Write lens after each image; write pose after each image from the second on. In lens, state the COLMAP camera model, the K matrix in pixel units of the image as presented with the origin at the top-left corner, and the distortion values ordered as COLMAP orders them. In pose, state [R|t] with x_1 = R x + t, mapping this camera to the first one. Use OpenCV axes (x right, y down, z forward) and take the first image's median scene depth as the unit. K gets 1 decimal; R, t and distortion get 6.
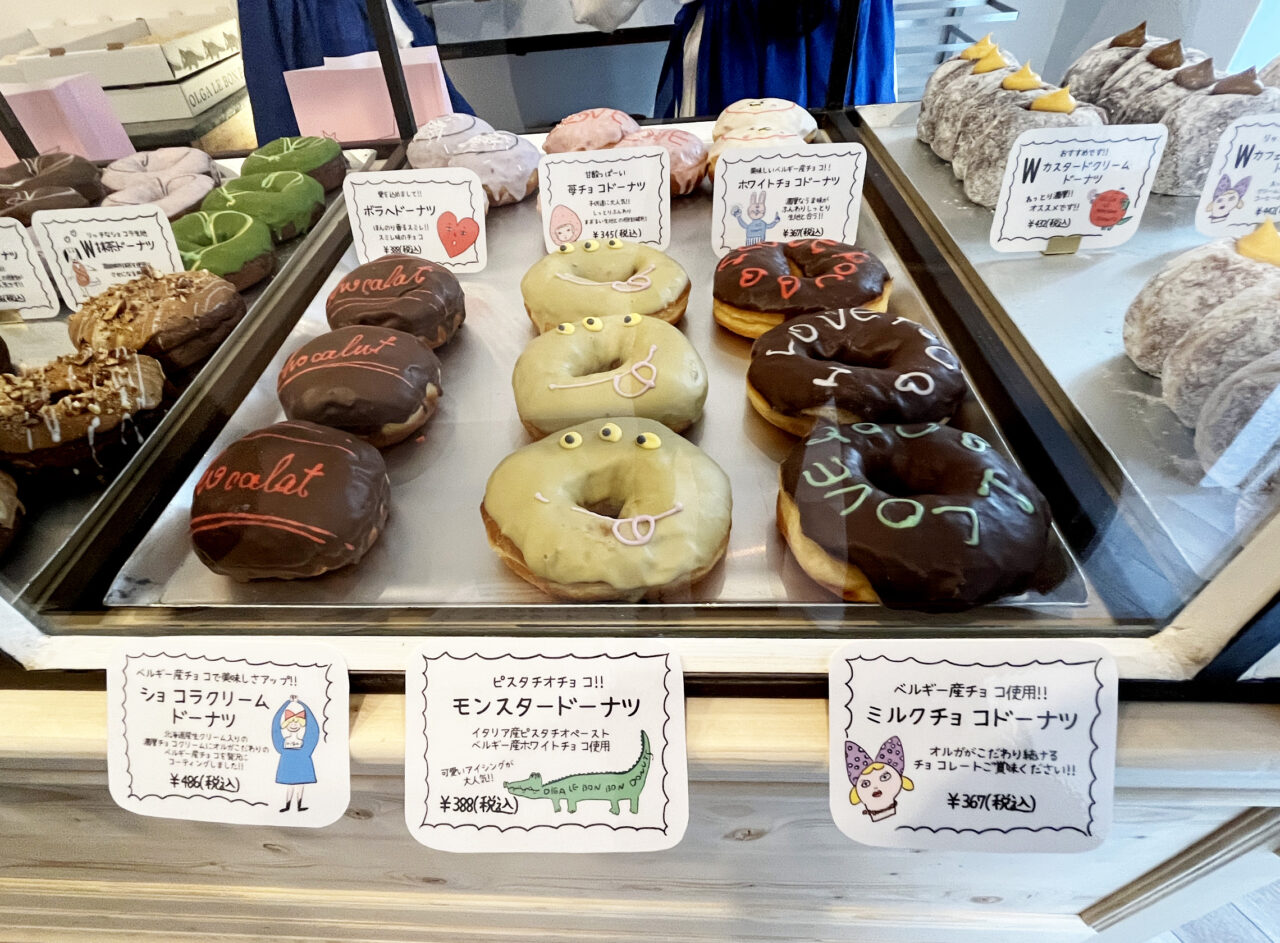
lens RADIAL K [[741.9, 0, 640.0], [0, 741.9, 471.5], [0, 0, 1]] dist [-0.021628, -0.001081]
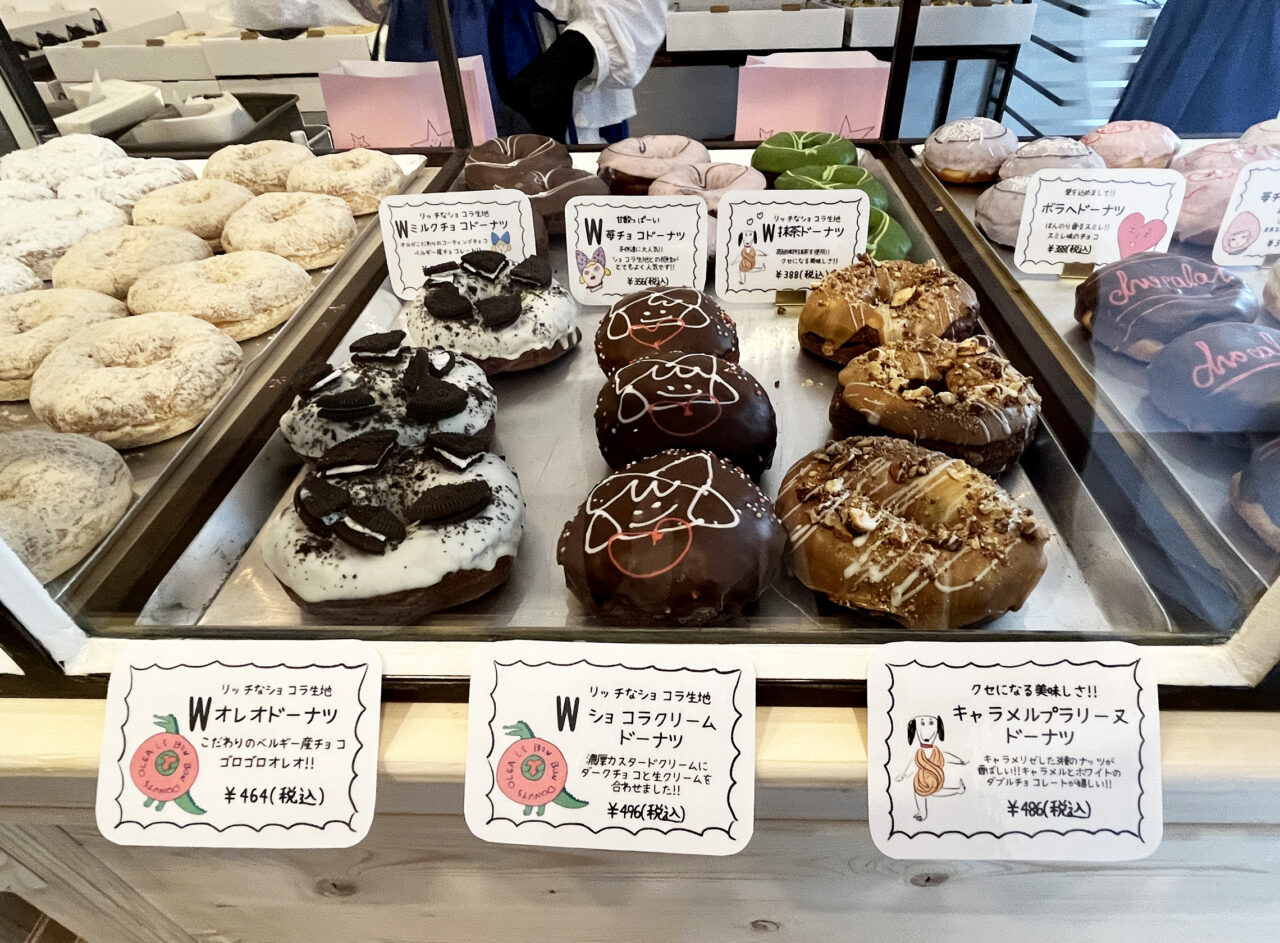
lens RADIAL K [[725.8, 0, 640.0], [0, 725.8, 430.1], [0, 0, 1]] dist [-0.030230, 0.000838]
pose [[0.998604, 0.019070, 0.049251, -0.177726], [-0.015884, 0.997806, -0.064277, 0.001401], [-0.050369, 0.063405, 0.996716, 0.019949]]
